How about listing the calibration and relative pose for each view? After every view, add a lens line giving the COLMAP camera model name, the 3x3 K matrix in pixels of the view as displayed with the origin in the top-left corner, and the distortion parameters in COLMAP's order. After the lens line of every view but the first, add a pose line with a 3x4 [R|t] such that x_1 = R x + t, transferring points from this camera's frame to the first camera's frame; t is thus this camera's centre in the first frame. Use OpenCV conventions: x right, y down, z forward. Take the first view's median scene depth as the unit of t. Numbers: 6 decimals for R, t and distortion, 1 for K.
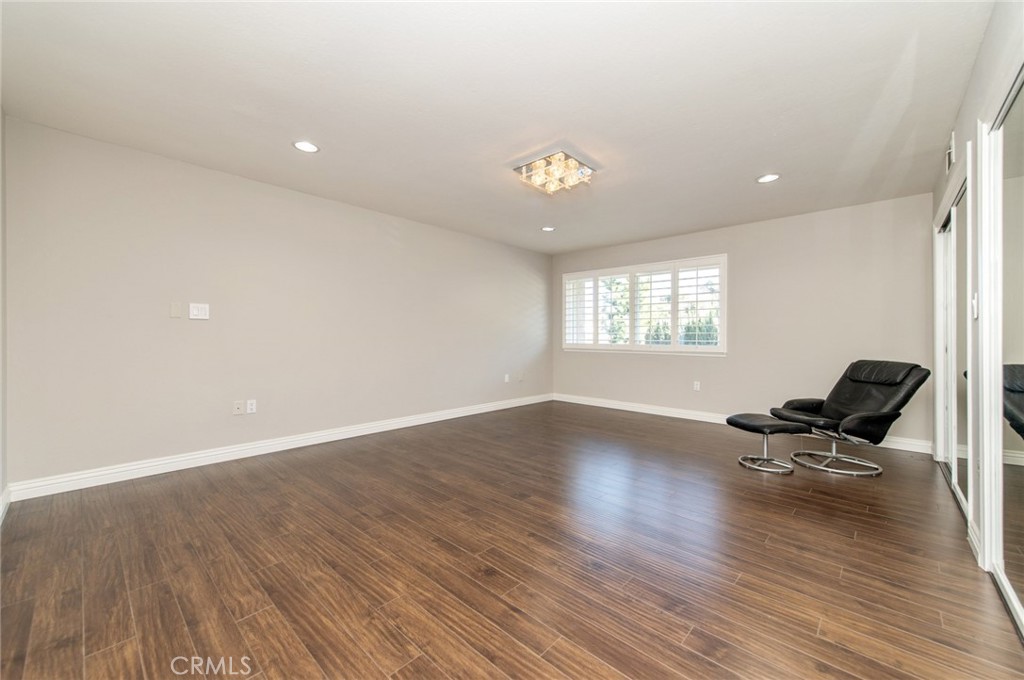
lens RADIAL K [[403.6, 0, 512.7], [0, 403.6, 337.4], [0, 0, 1]] dist [-0.000359, -0.000347]
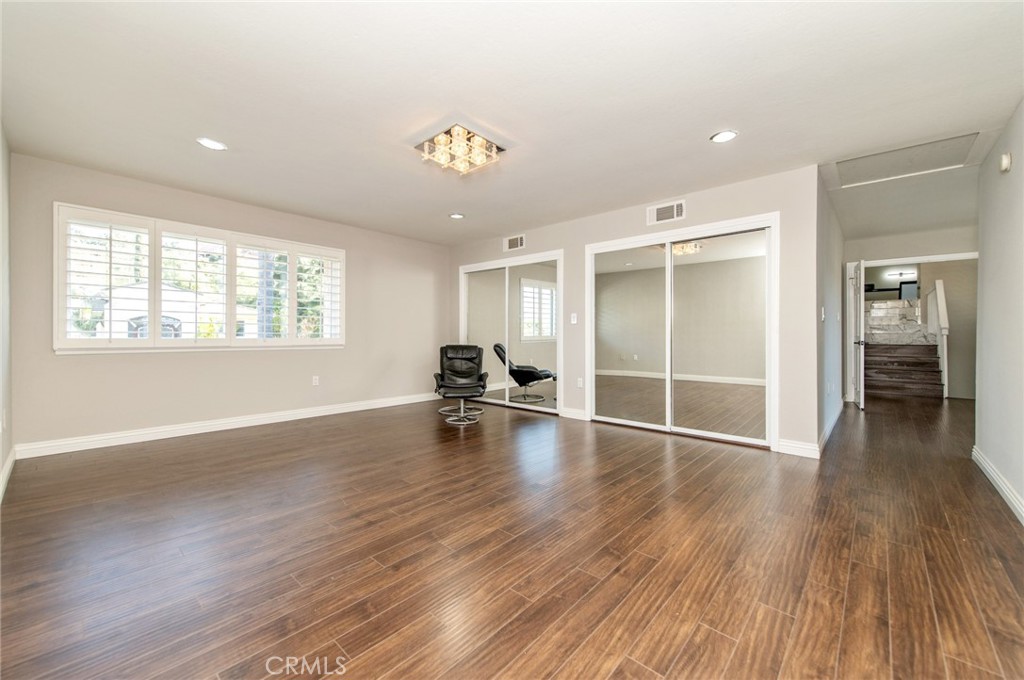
lens RADIAL K [[403.6, 0, 532.0], [0, 403.6, 328.0], [0, 0, 1]] dist [-0.000359, -0.000347]
pose [[-0.032288, -0.002618, 0.999475, -1.257236], [0.000803, 0.999996, 0.002645, -0.000157], [-0.999478, 0.000888, -0.032286, 1.358671]]
